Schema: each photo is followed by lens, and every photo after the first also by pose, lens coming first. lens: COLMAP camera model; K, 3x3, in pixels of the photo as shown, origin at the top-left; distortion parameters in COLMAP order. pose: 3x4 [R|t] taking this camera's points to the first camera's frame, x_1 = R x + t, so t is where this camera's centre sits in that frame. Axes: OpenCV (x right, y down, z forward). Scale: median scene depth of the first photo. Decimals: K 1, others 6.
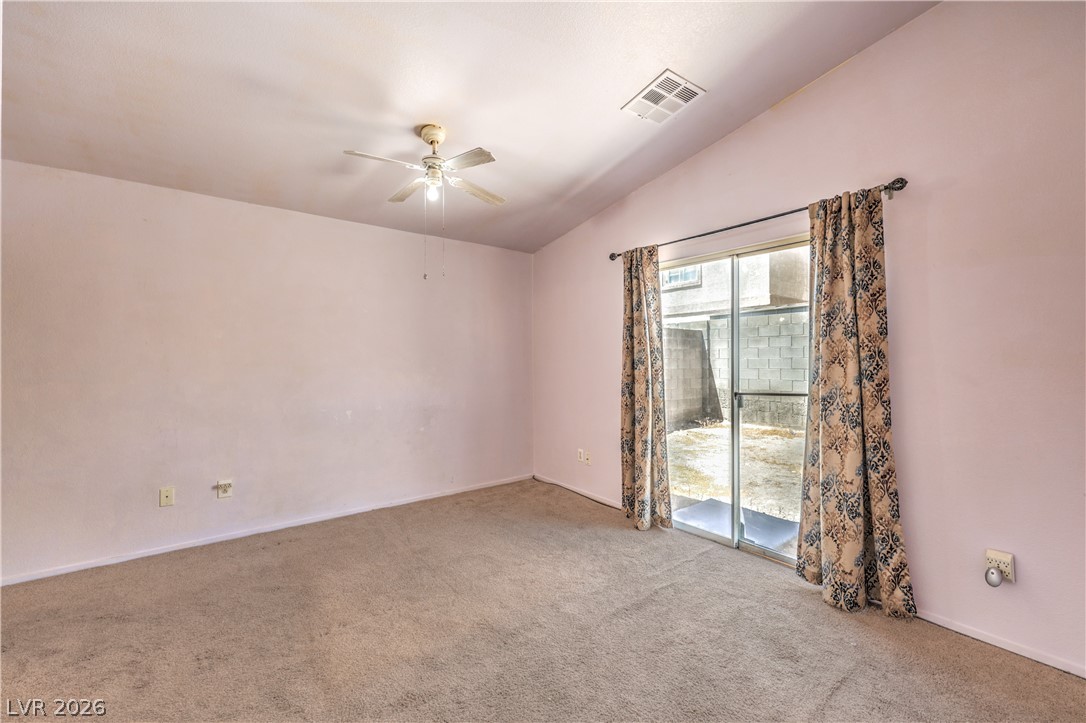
lens RADIAL K [[449.6, 0, 553.7], [0, 449.6, 344.7], [0, 0, 1]] dist [0.001415, 0.000481]
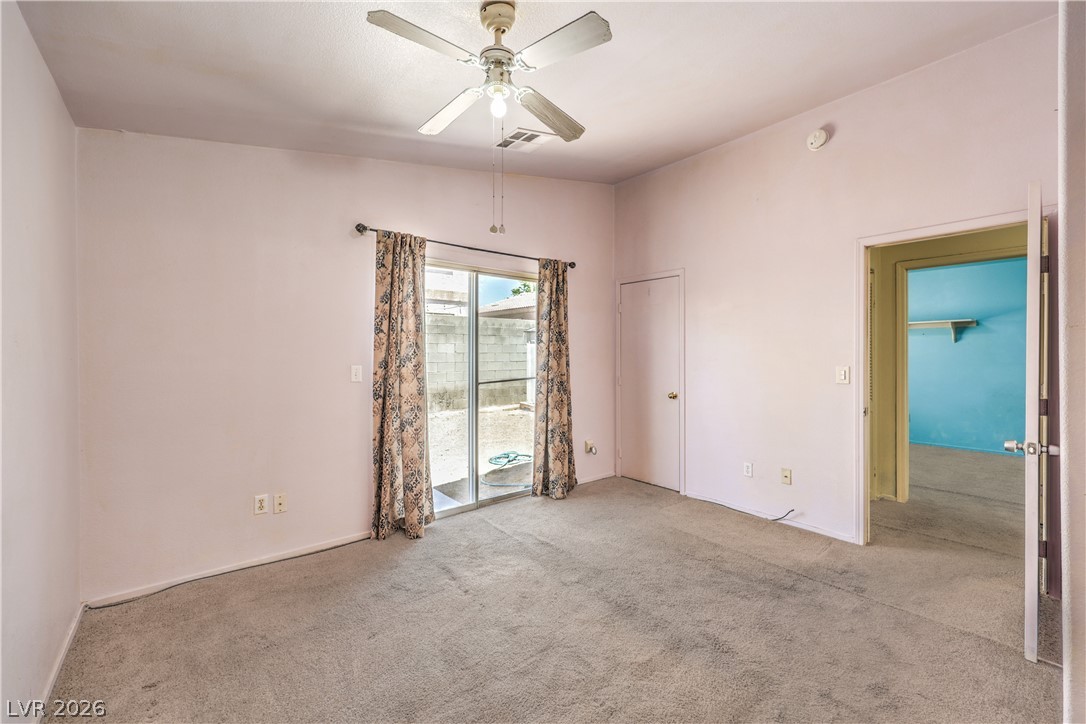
lens RADIAL K [[444.2, 0, 548.3], [0, 444.2, 353.0], [0, 0, 1]] dist [-0.001564, -0.000014]
pose [[-0.030303, 0.006258, 0.999521, -0.805848], [-0.030910, 0.999496, -0.007195, 0.026177], [-0.999063, -0.031113, -0.030094, 0.828749]]
